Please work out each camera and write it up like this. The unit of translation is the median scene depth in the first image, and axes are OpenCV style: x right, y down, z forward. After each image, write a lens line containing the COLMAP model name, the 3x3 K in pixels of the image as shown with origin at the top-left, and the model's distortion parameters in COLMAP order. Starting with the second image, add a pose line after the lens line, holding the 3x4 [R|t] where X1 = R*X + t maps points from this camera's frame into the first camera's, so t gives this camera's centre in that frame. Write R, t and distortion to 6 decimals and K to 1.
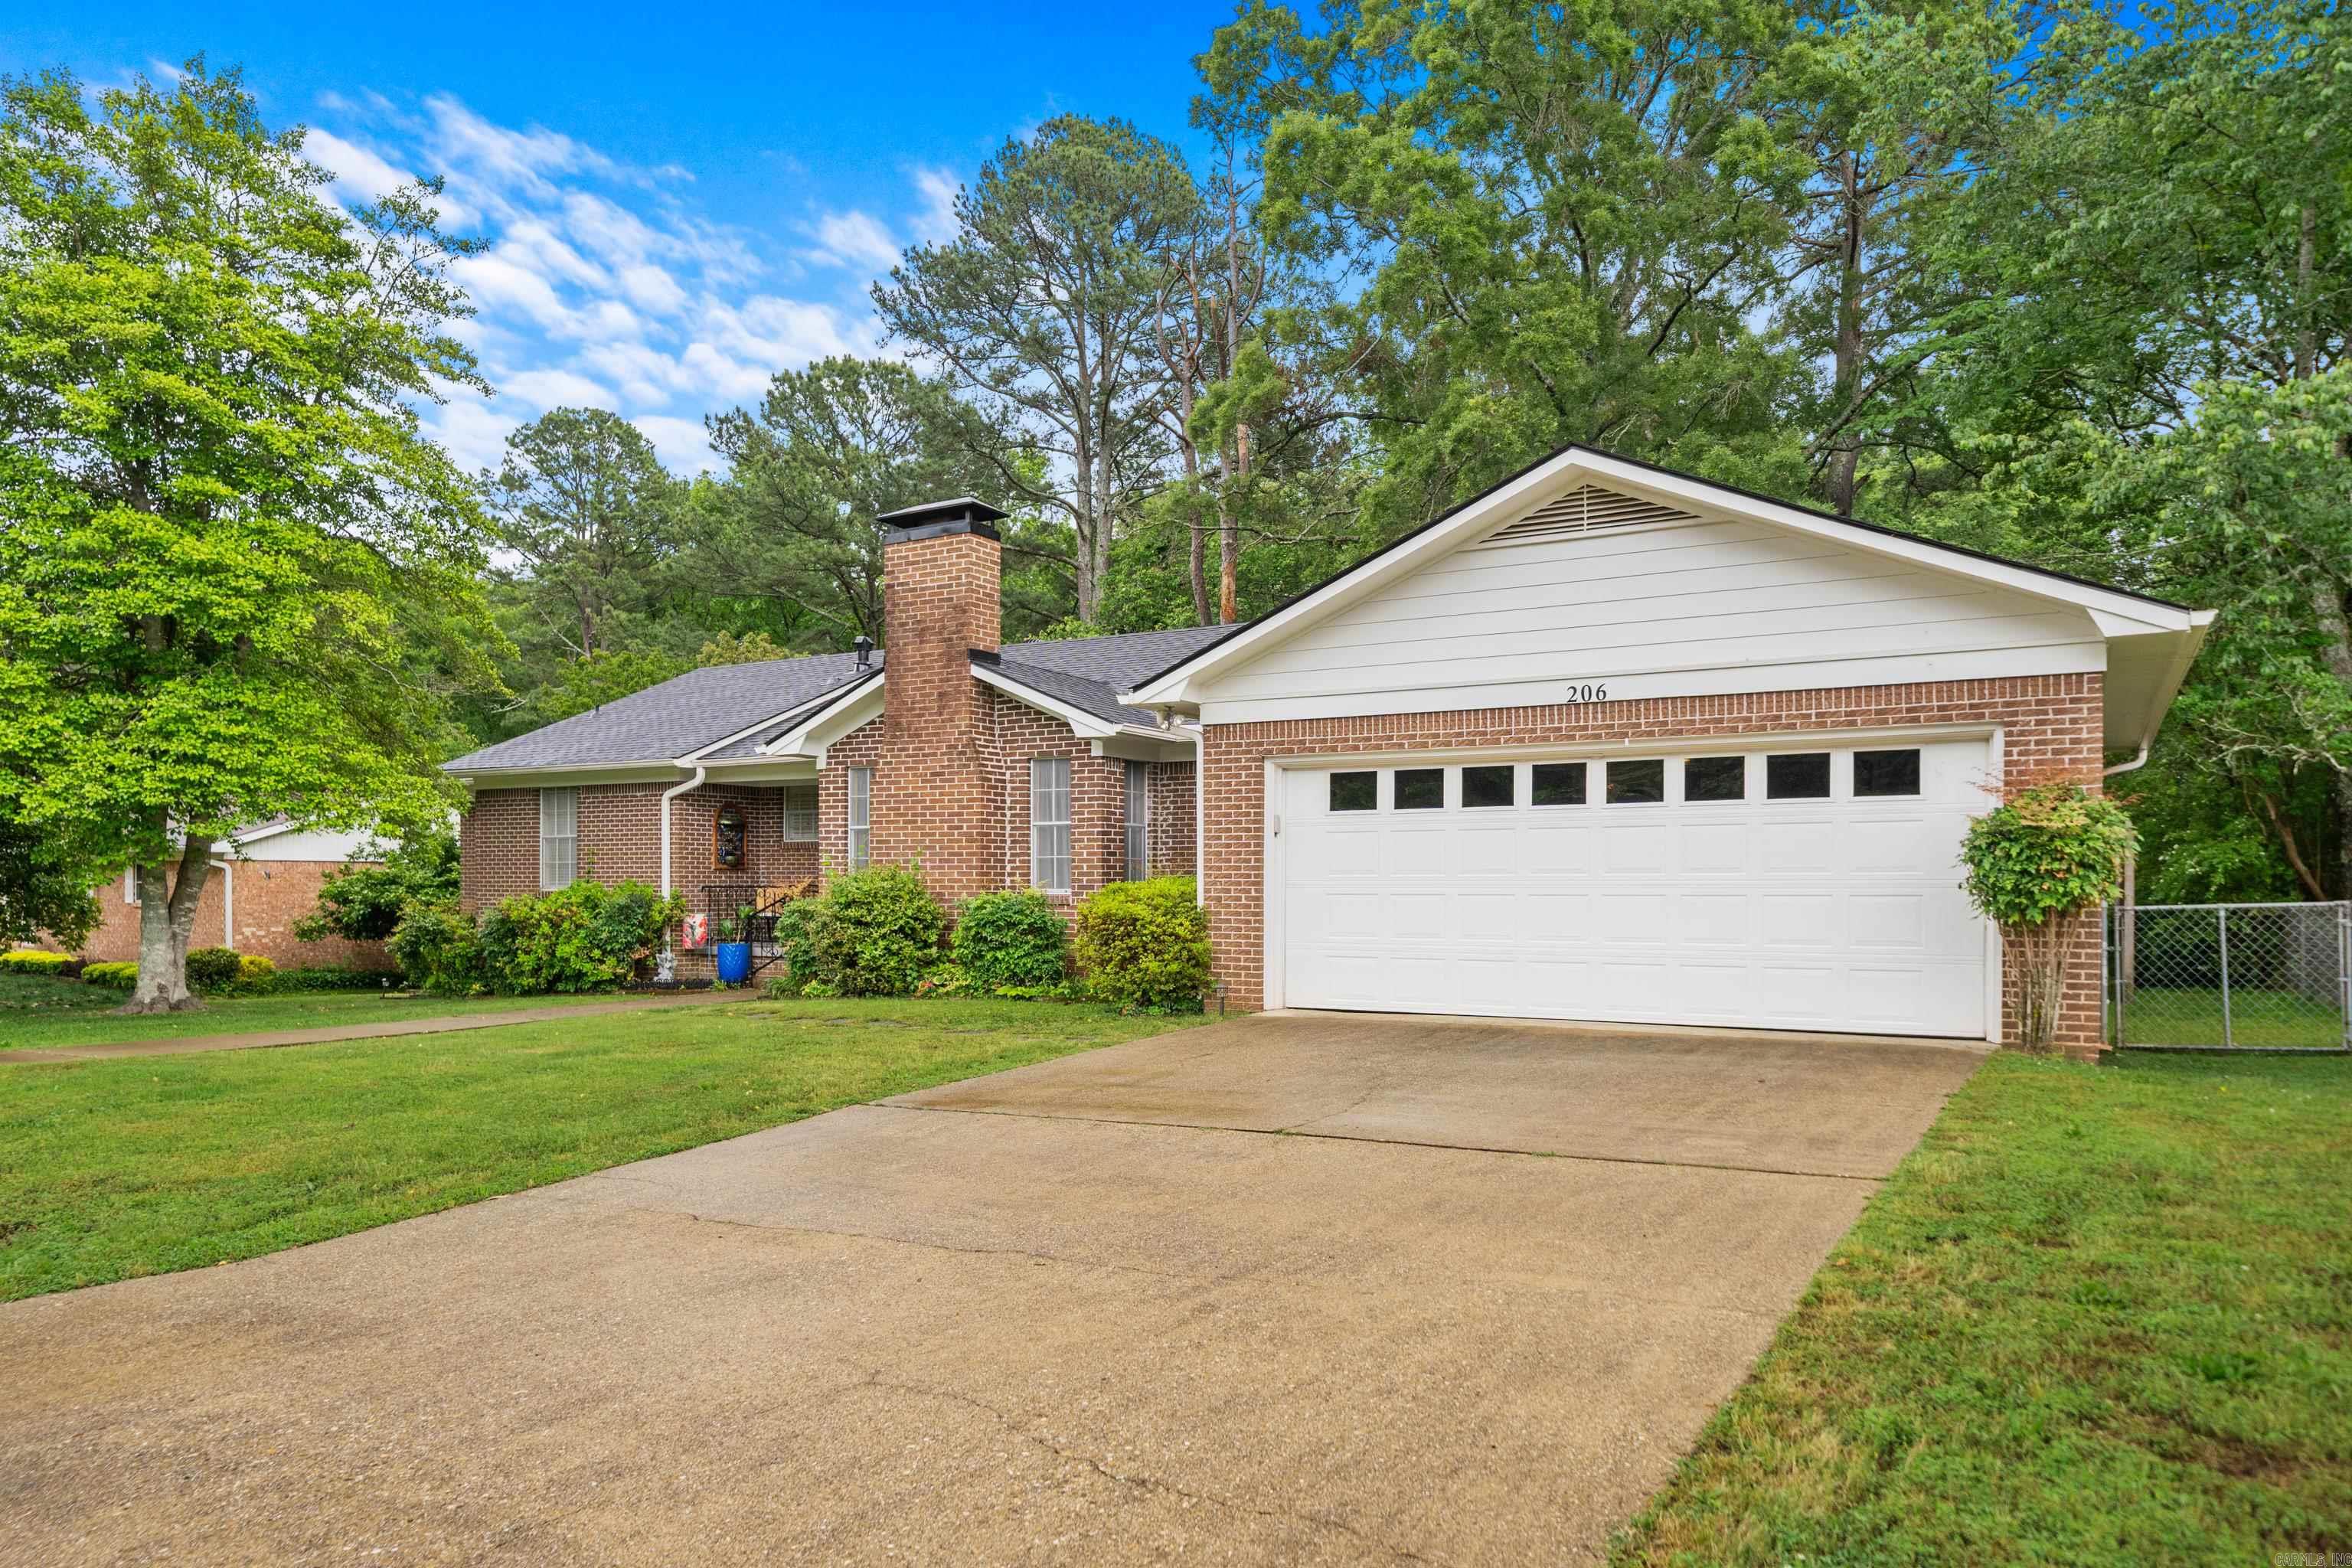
lens RADIAL K [[1523.0, 0, 1175.4], [0, 1523.0, 901.0], [0, 0, 1]] dist [-0.002331, 0.002702]
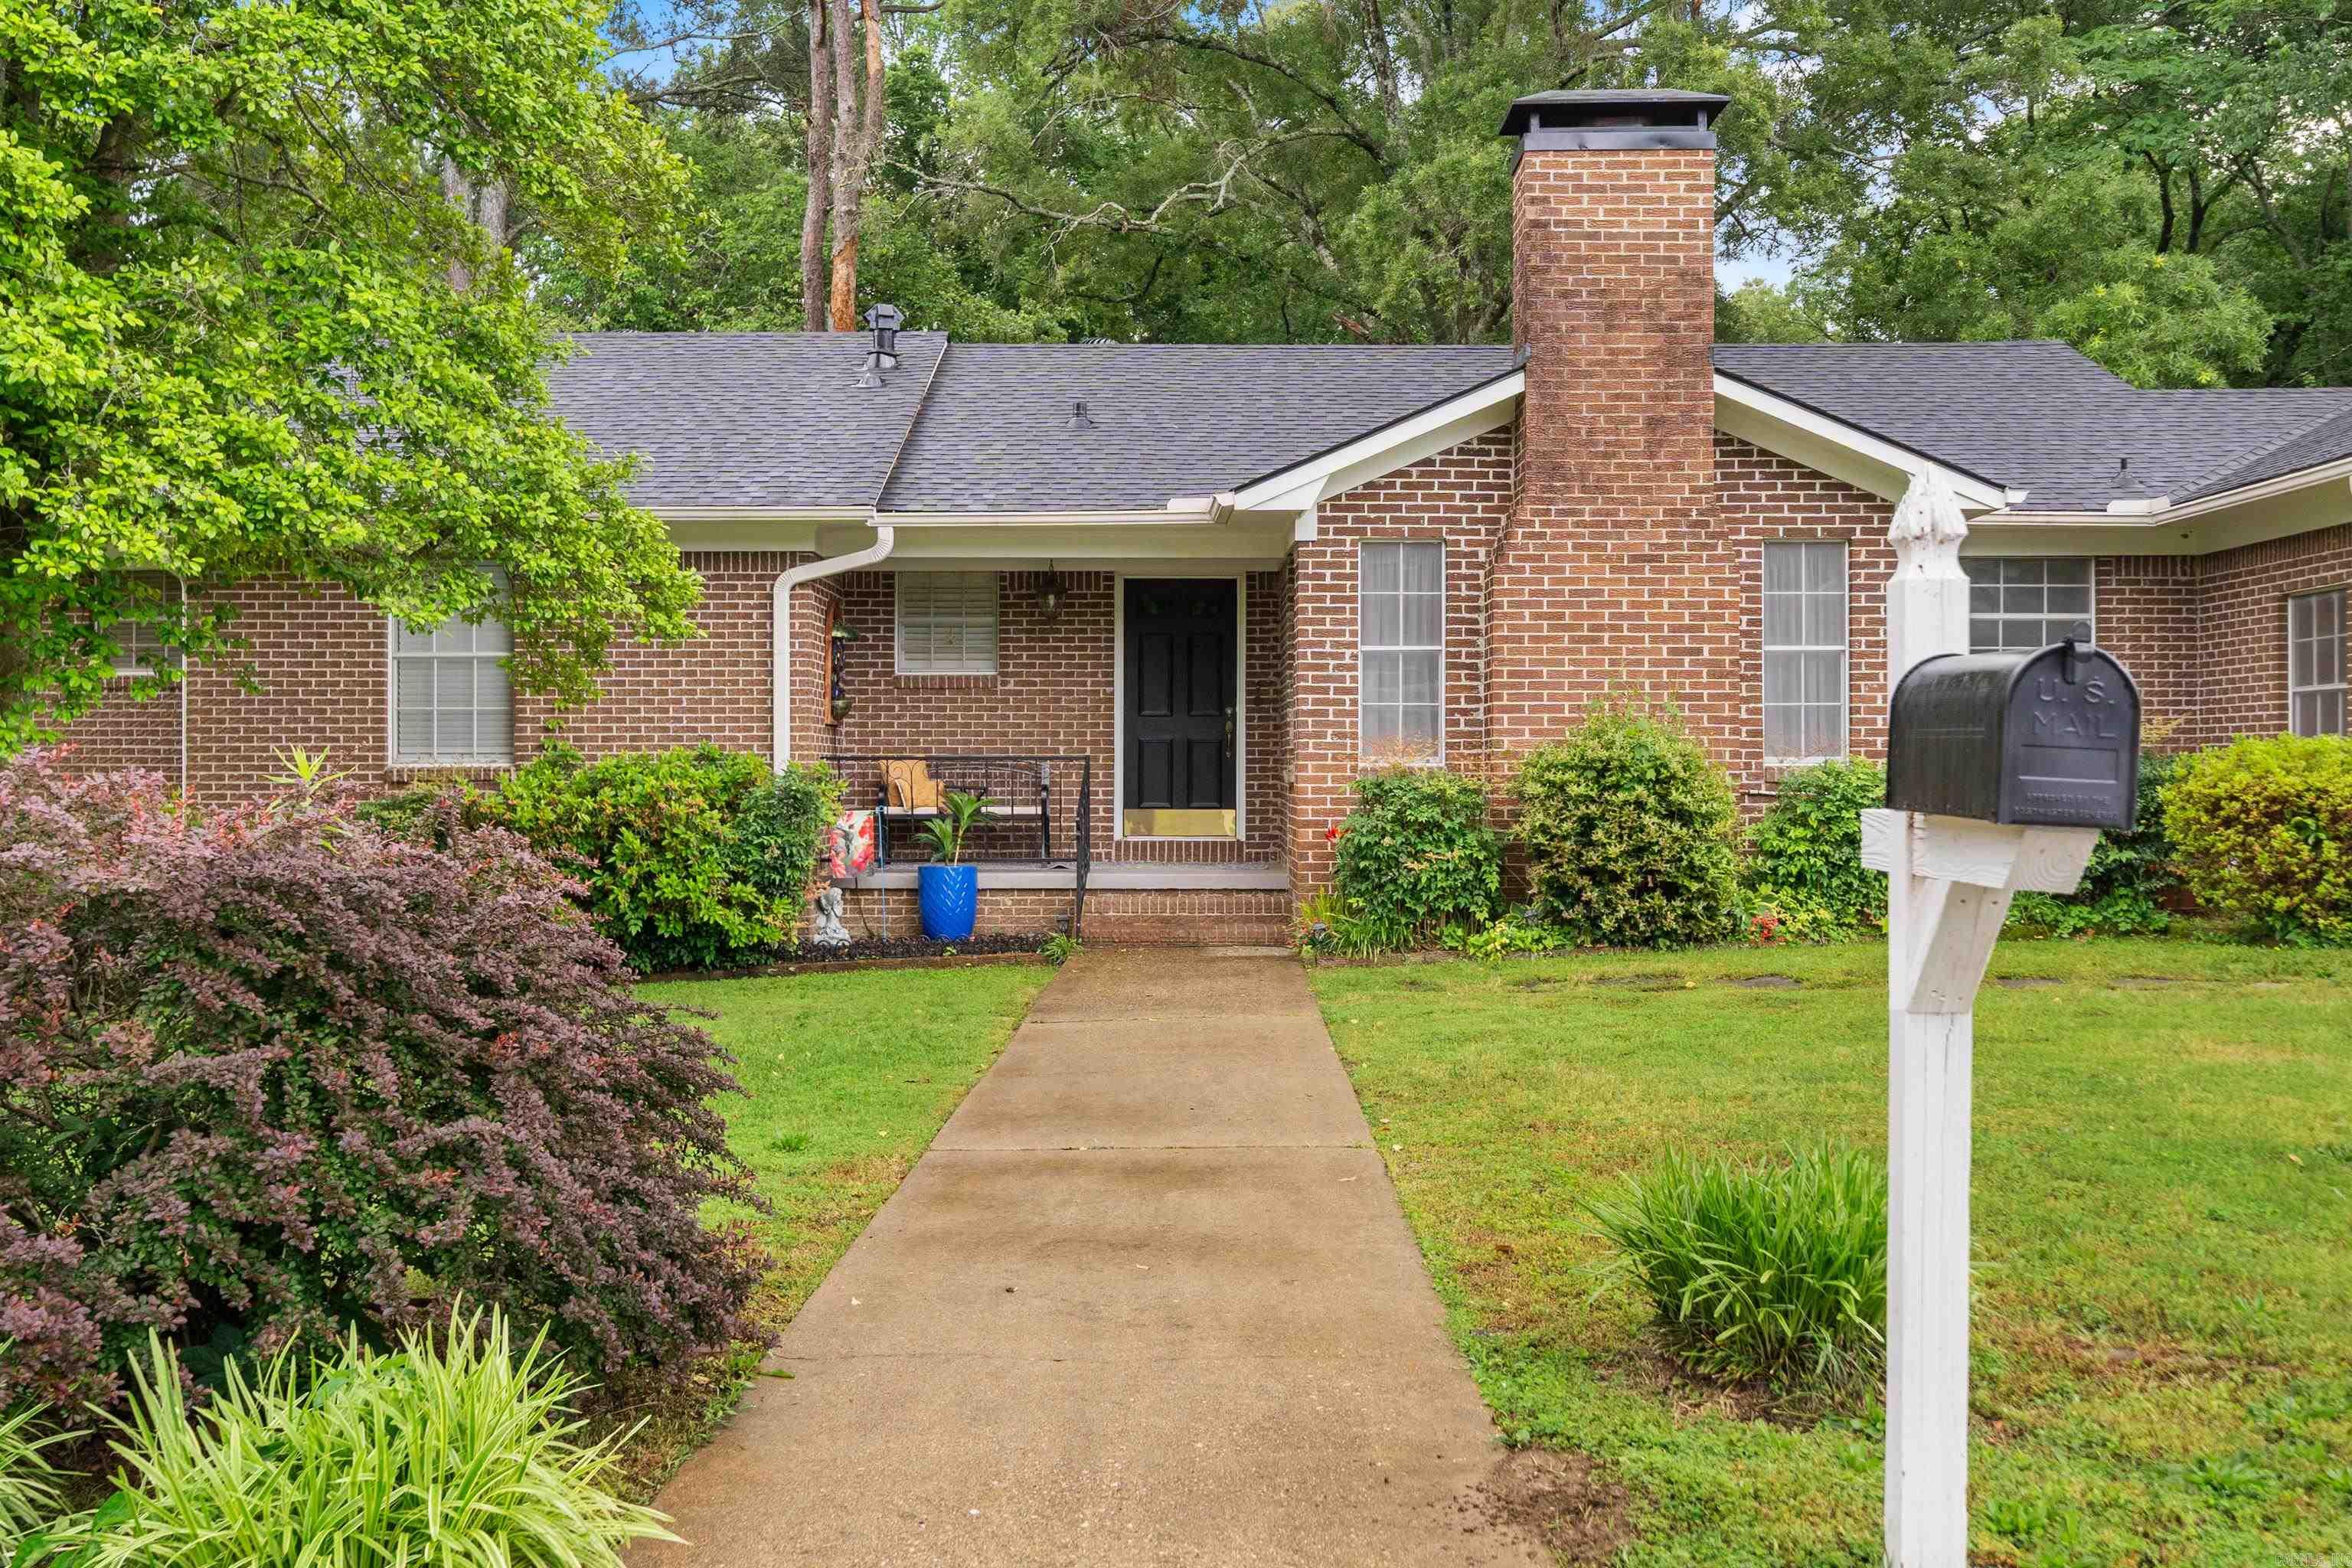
lens RADIAL K [[2276.1, 0, 1177.3], [0, 2276.1, 780.6], [0, 0, 1]] dist [0.001625, 0.000000]
pose [[0.864956, -0.003309, 0.501837, -0.774750], [0.008308, 0.999936, -0.007726, 0.006432], [-0.501779, 0.010851, 0.864928, 0.356397]]
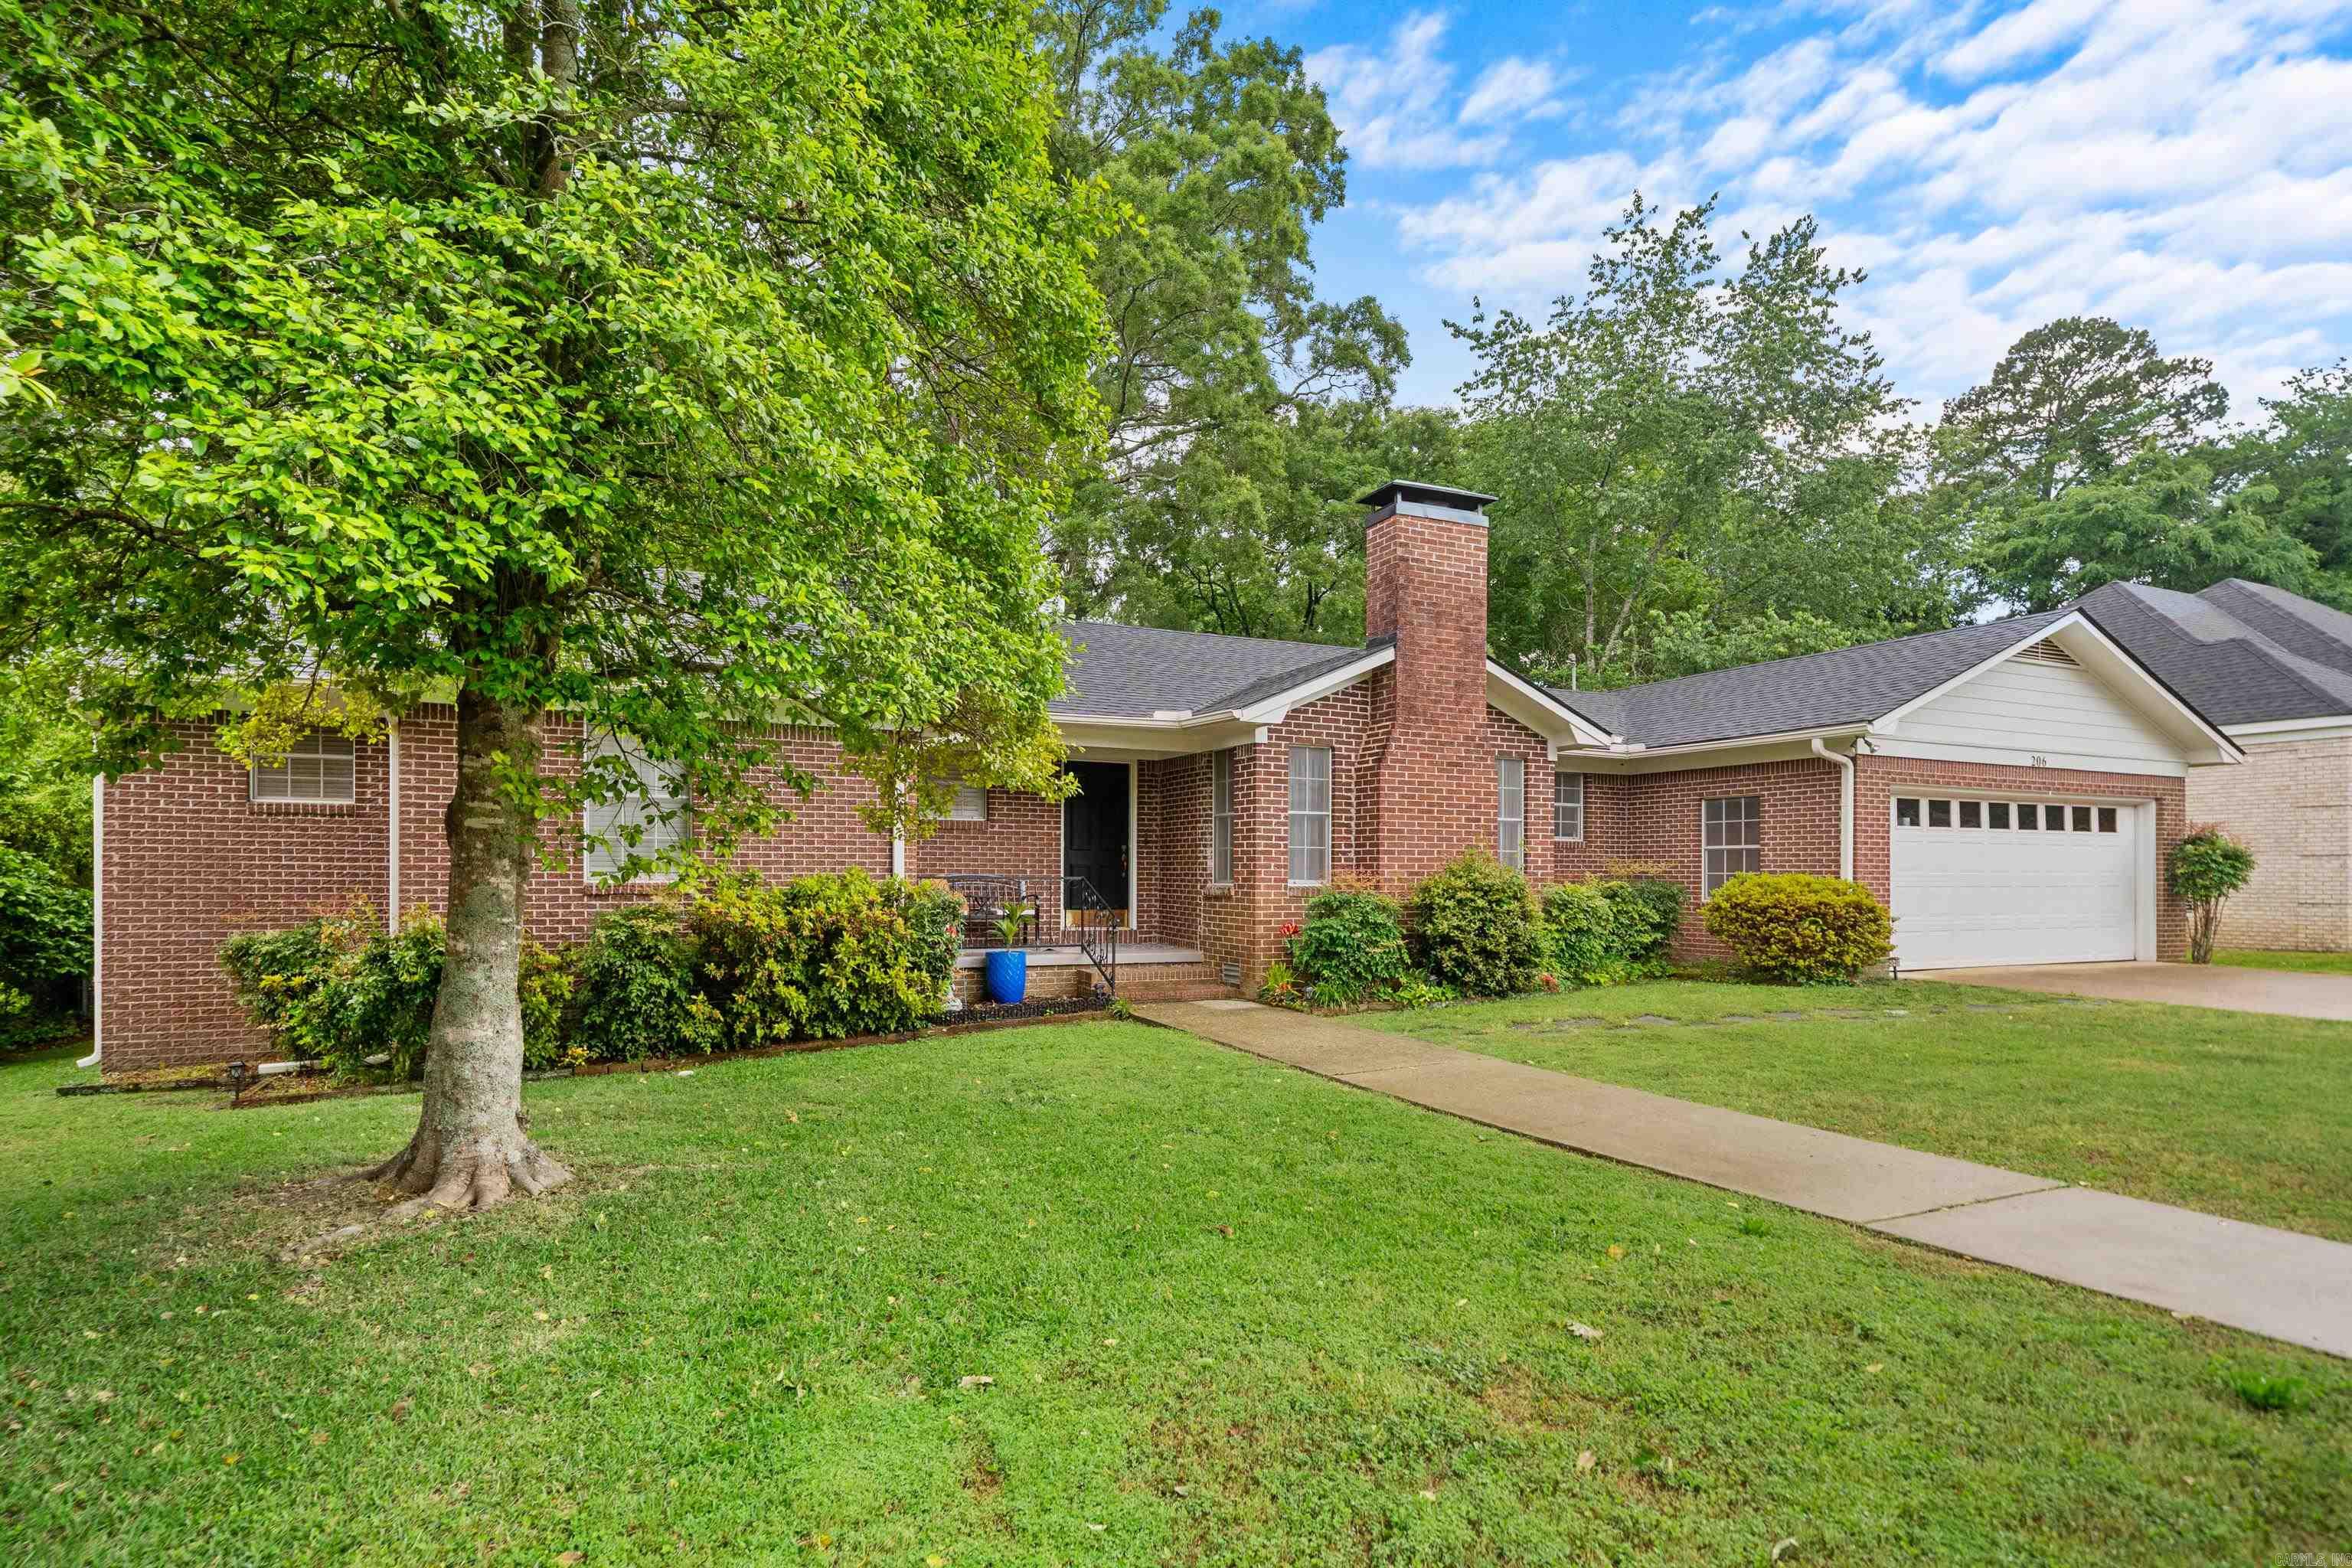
lens RADIAL K [[1196.7, 0, 1150.3], [0, 1196.7, 886.5], [0, 0, 1]] dist [0.000468, 0.000362]
pose [[0.573168, -0.006111, 0.819415, -0.935685], [0.004055, 0.999981, 0.004621, -0.009616], [-0.819428, 0.000674, 0.573182, 0.748679]]
